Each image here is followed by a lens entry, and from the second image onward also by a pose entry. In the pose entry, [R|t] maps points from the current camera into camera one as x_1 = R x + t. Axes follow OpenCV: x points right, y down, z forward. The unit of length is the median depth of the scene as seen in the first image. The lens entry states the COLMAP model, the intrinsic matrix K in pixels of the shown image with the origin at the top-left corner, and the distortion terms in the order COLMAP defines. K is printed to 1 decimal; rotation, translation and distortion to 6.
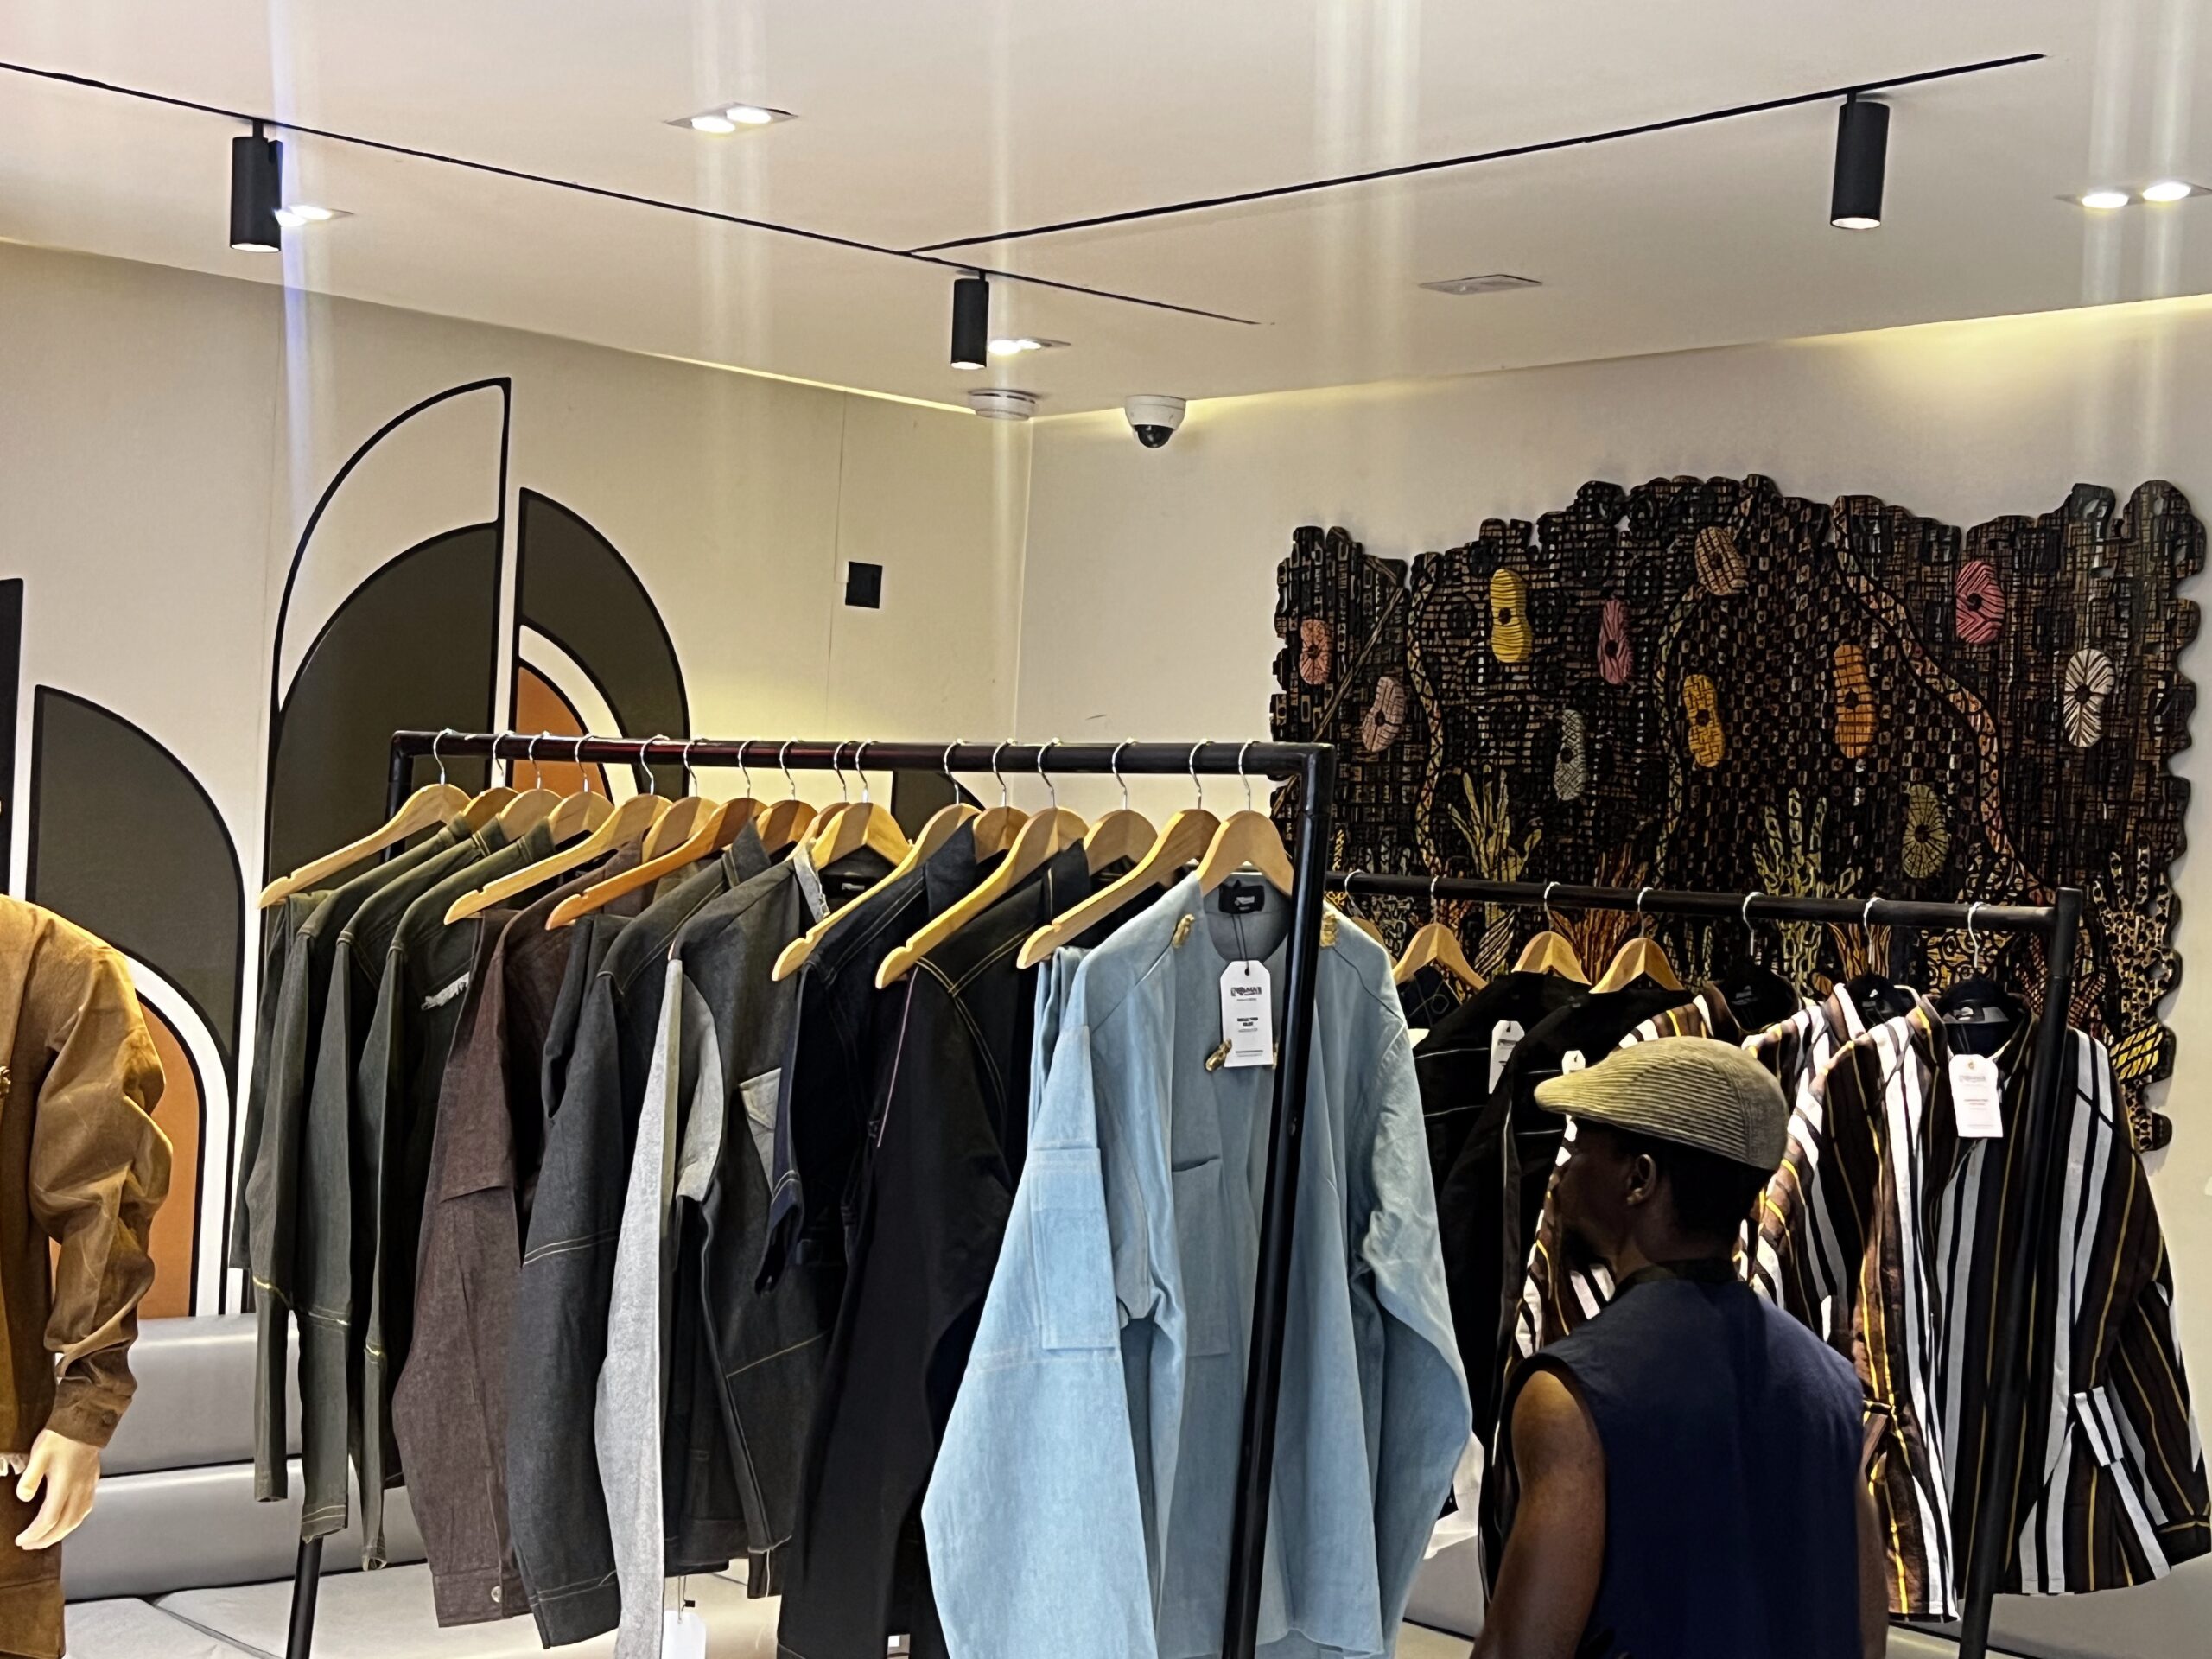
lens RADIAL K [[3348.5, 0, 1106.1], [0, 3348.5, 840.1], [0, 0, 1]] dist [0.082140, 0.000000]
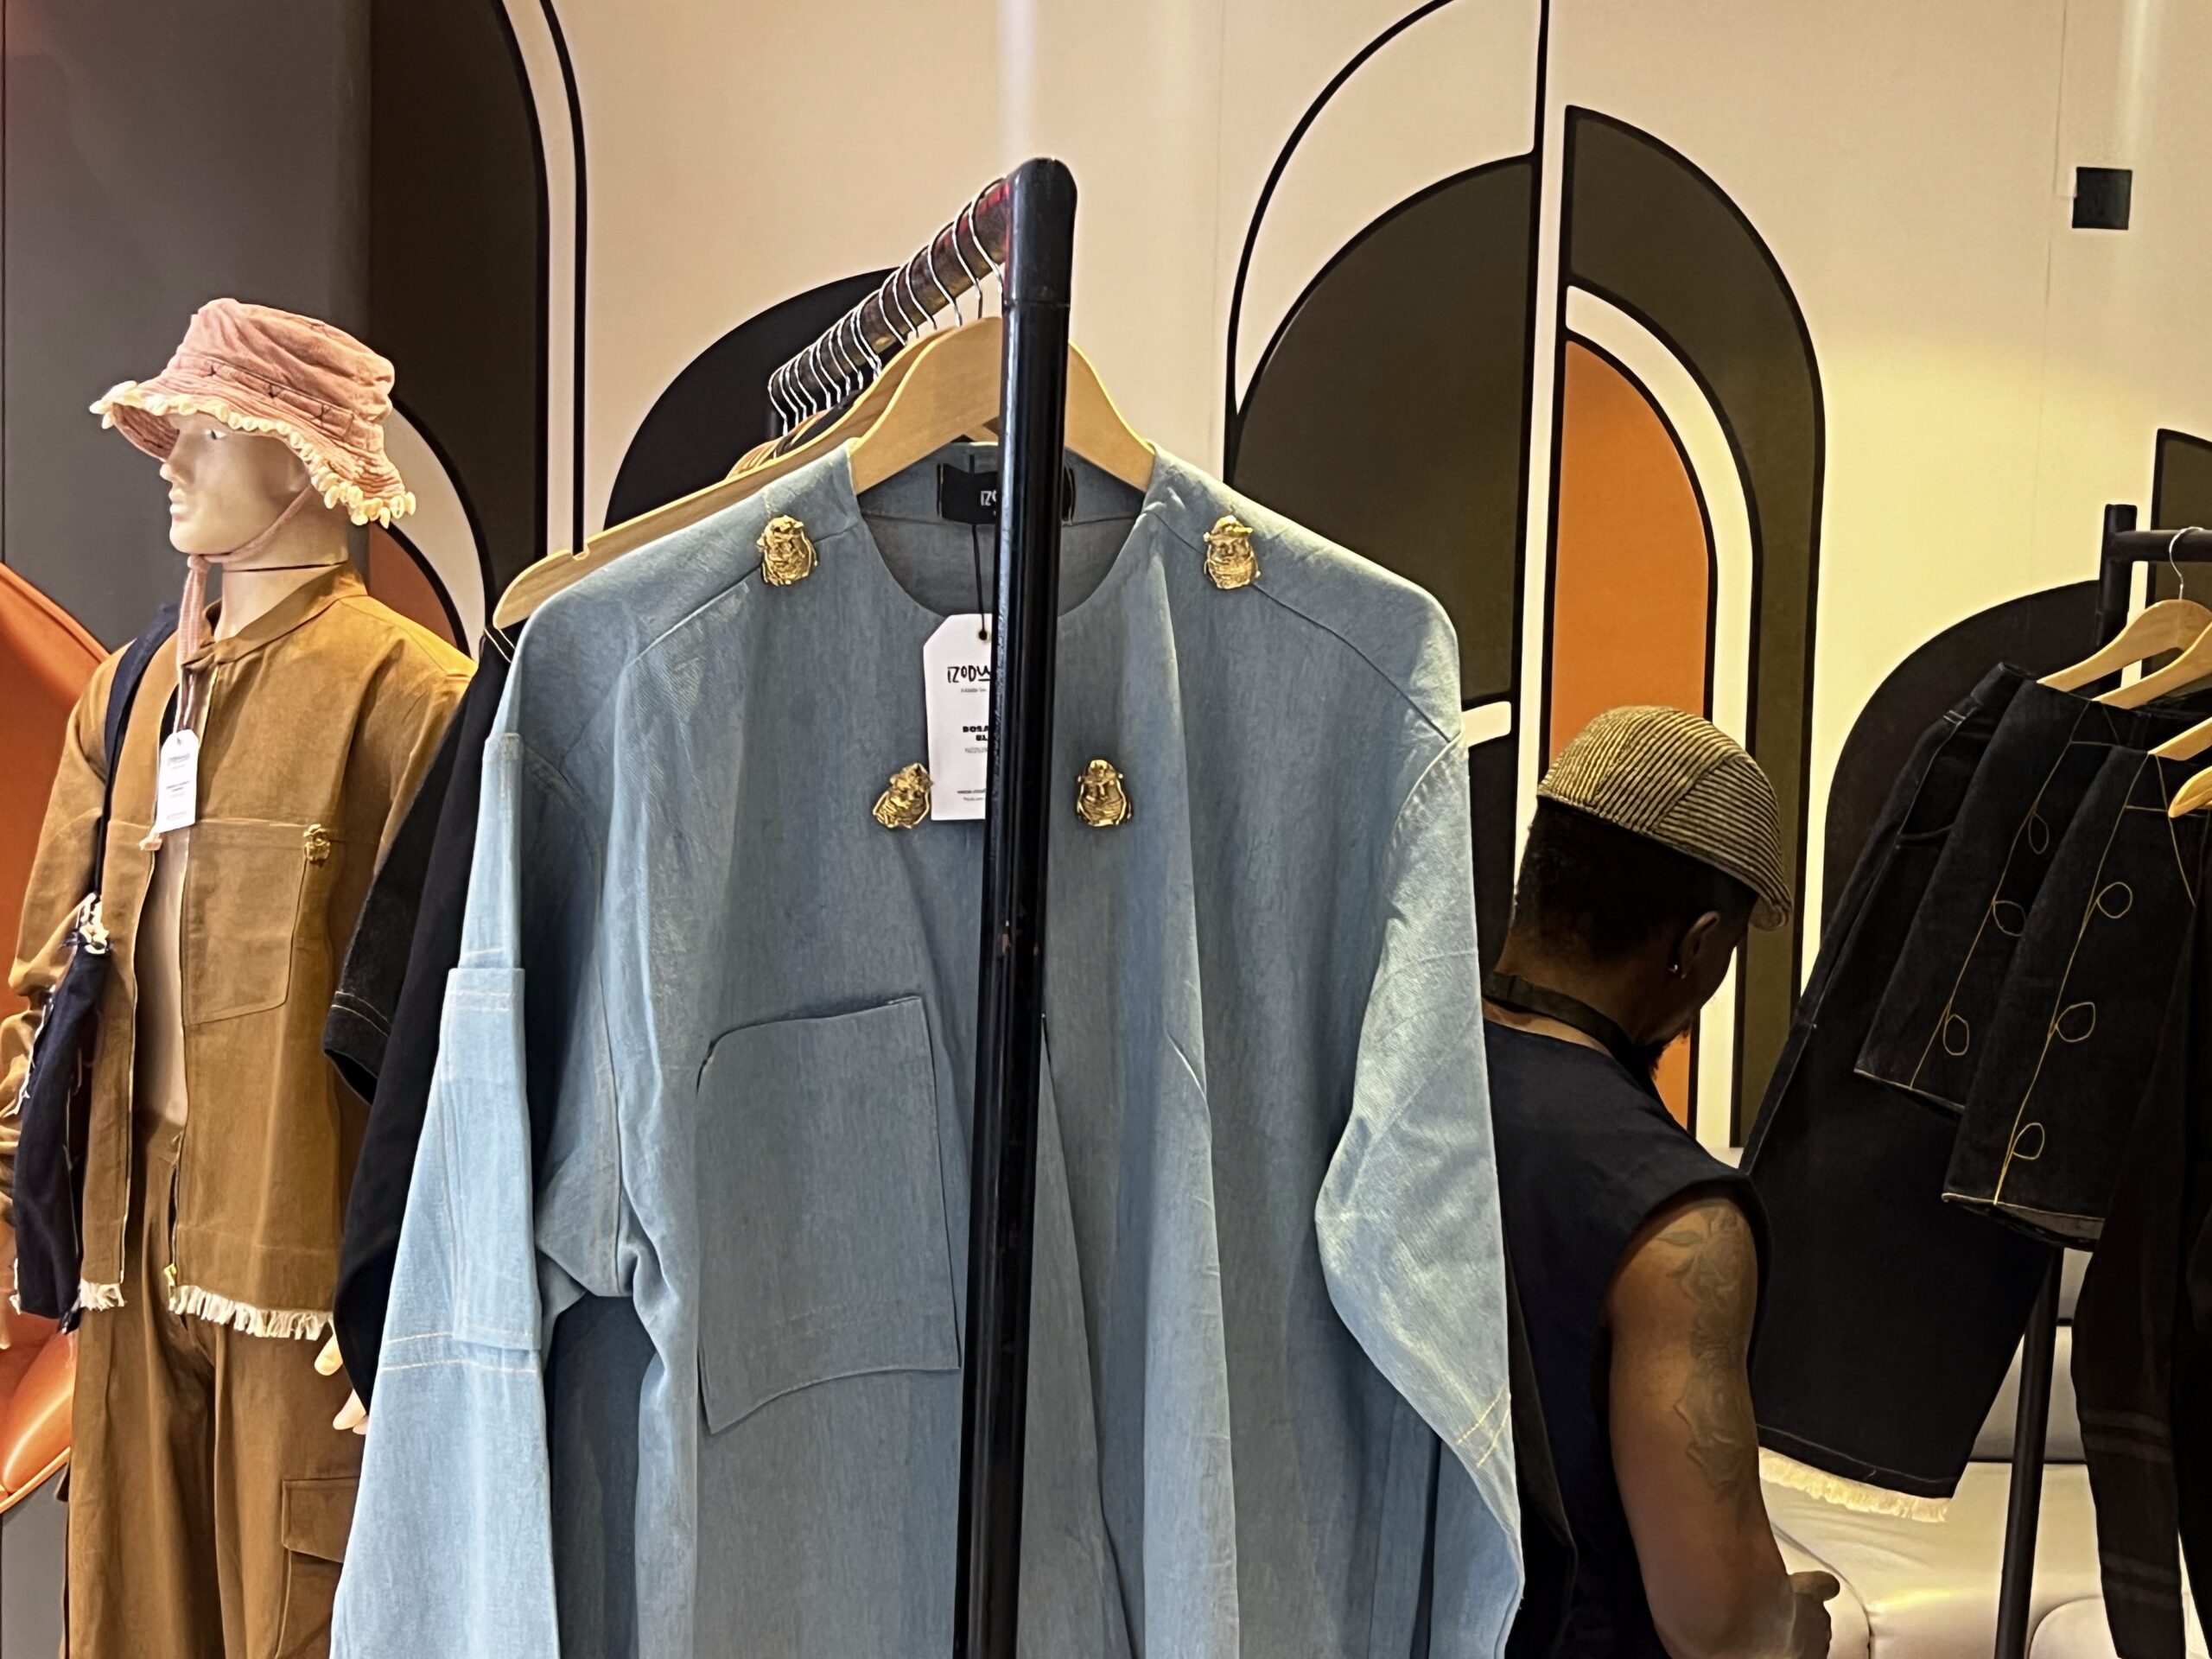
lens RADIAL K [[3348.5, 0, 1105.2], [0, 3348.5, 840.2], [0, 0, 1]] dist [0.082140, 0.000000]
pose [[0.826139, 0.010790, -0.563364, 0.264742], [0.020333, 0.998595, 0.048943, 0.035191], [0.563100, -0.051888, 0.824758, 0.449784]]
